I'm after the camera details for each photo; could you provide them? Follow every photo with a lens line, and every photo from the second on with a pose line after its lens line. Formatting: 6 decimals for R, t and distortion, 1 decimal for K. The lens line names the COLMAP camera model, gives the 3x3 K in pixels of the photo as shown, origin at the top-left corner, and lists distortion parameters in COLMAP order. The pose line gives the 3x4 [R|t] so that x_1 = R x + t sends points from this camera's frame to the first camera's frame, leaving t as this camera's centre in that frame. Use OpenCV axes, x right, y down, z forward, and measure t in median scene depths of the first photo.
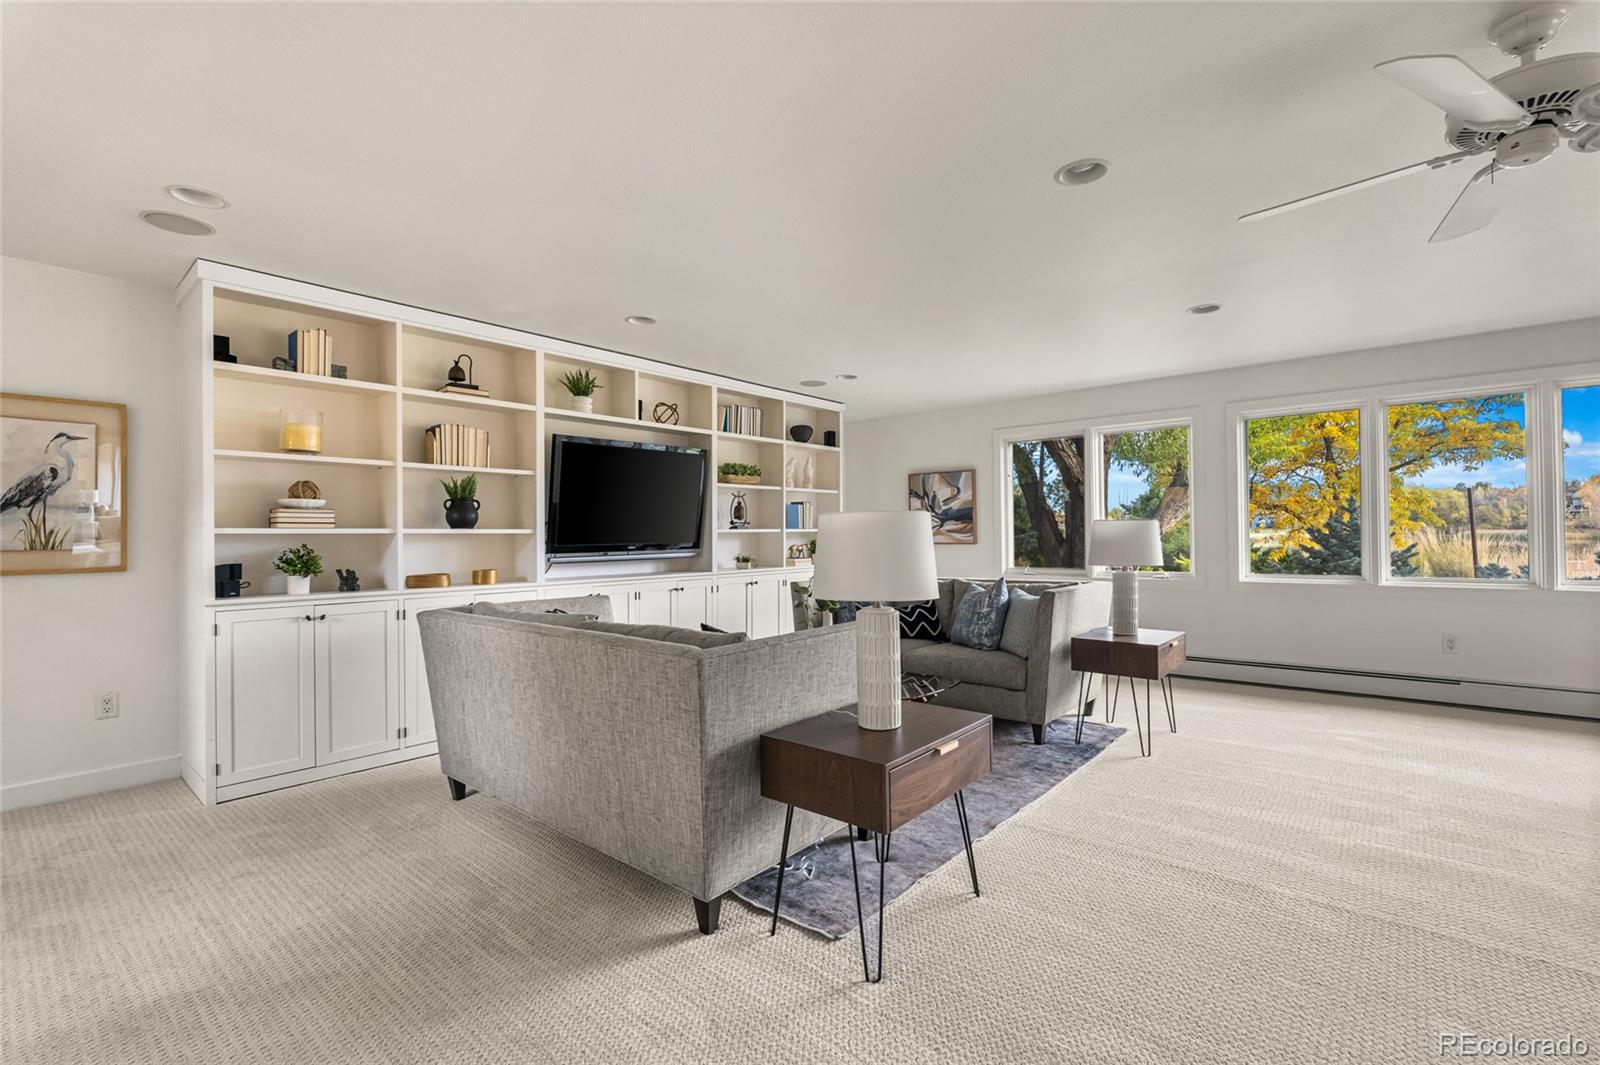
lens RADIAL K [[708.6, 0, 799.4], [0, 708.6, 526.3], [0, 0, 1]] dist [-0.001482, -0.000444]
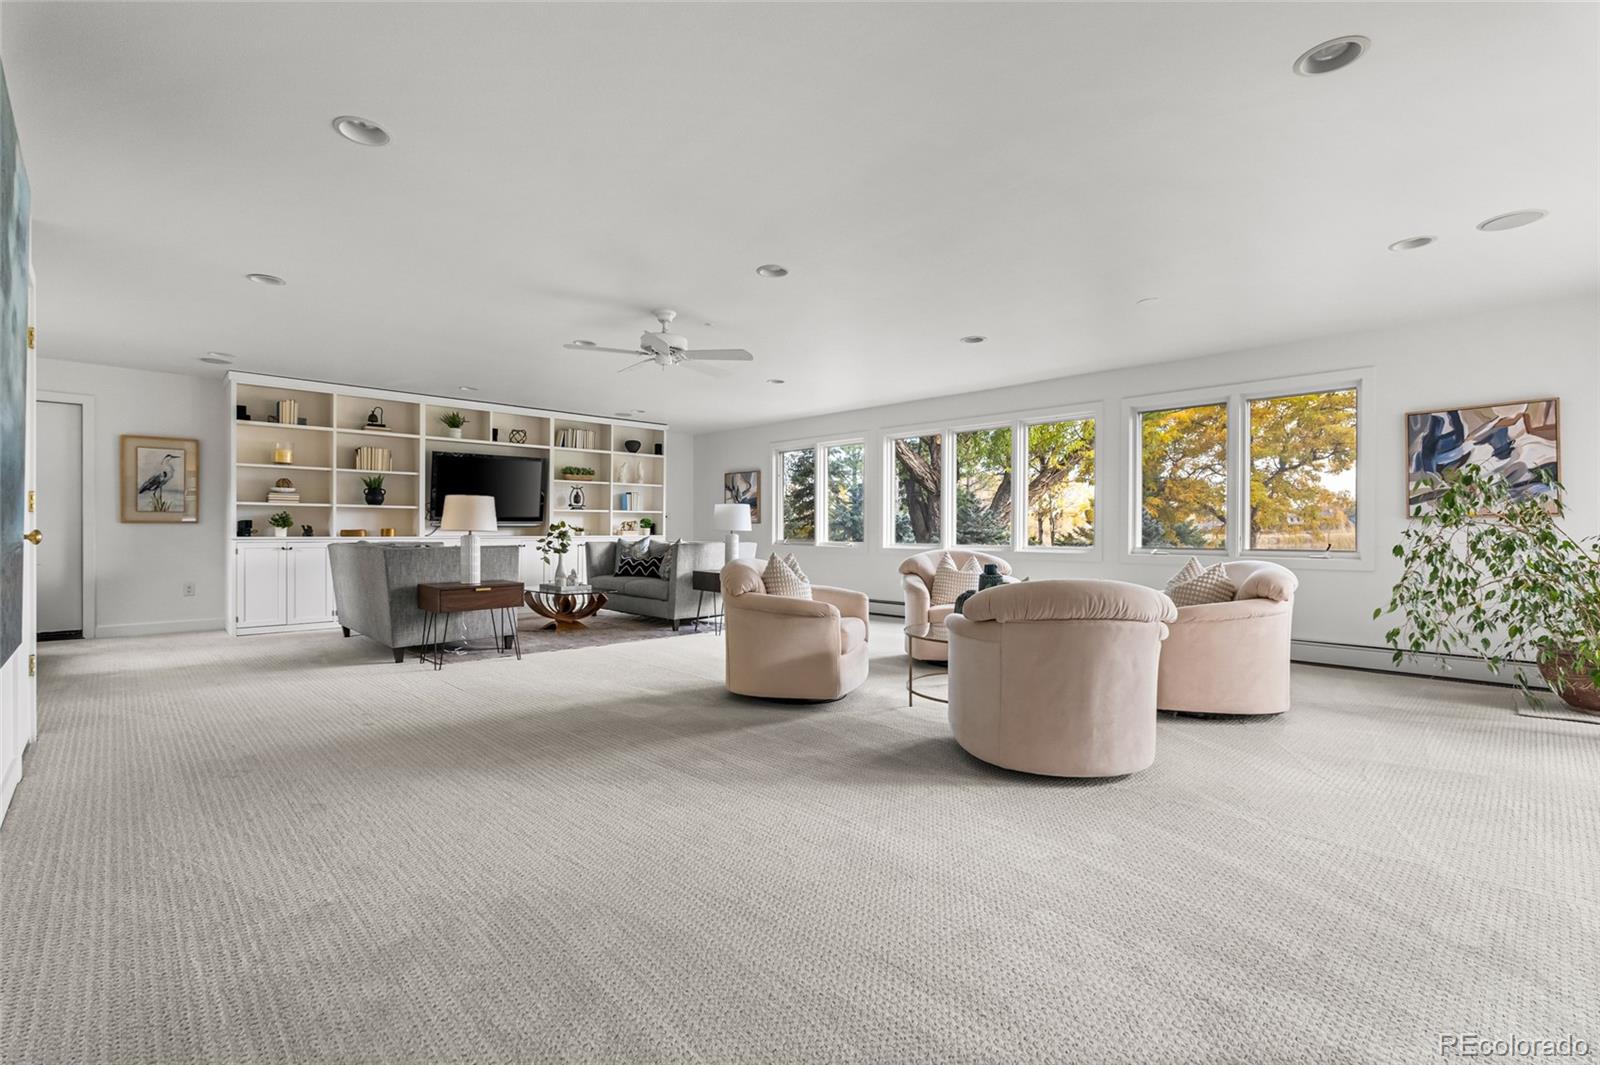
lens RADIAL K [[708.6, 0, 800.9], [0, 708.6, 527.9], [0, 0, 1]] dist [-0.001482, -0.000444]
pose [[0.994443, 0.014073, -0.104334, 0.822746], [-0.012755, 0.999830, 0.013293, 0.024690], [0.104503, -0.011888, 0.994454, -0.704315]]
